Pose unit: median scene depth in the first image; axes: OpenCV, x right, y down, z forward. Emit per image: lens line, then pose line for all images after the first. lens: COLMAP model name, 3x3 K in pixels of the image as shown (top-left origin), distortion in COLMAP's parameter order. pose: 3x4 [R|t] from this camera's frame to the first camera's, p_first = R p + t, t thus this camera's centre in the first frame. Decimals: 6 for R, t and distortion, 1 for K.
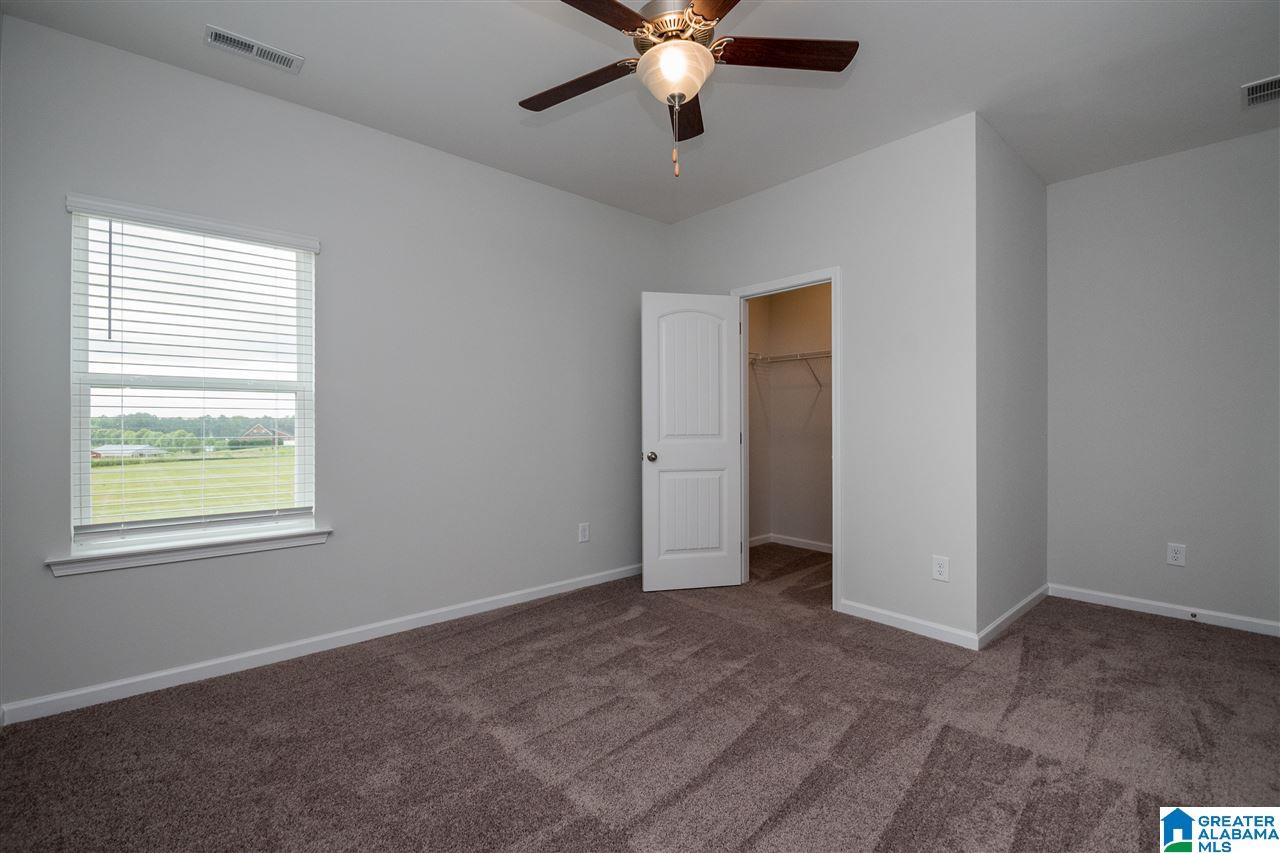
lens RADIAL K [[557.0, 0, 642.2], [0, 557.0, 429.8], [0, 0, 1]] dist [0.001799, -0.009887]
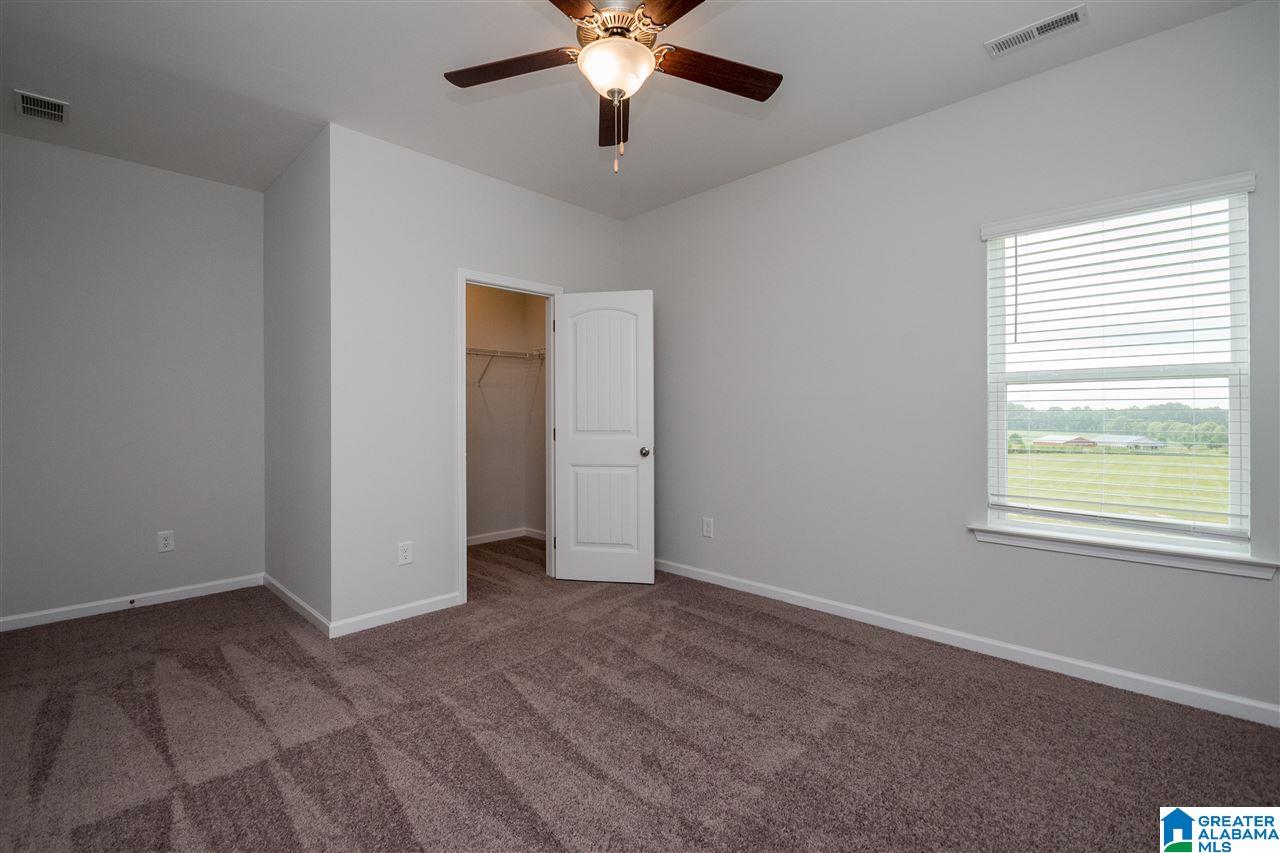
lens RADIAL K [[578.4, 0, 637.2], [0, 578.4, 413.7], [0, 0, 1]] dist [0.014043, -0.011862]
pose [[0.072224, -0.001069, -0.997388, 0.155244], [-0.013701, 0.999904, -0.002064, -0.002509], [0.997294, 0.013814, 0.072202, 0.134077]]
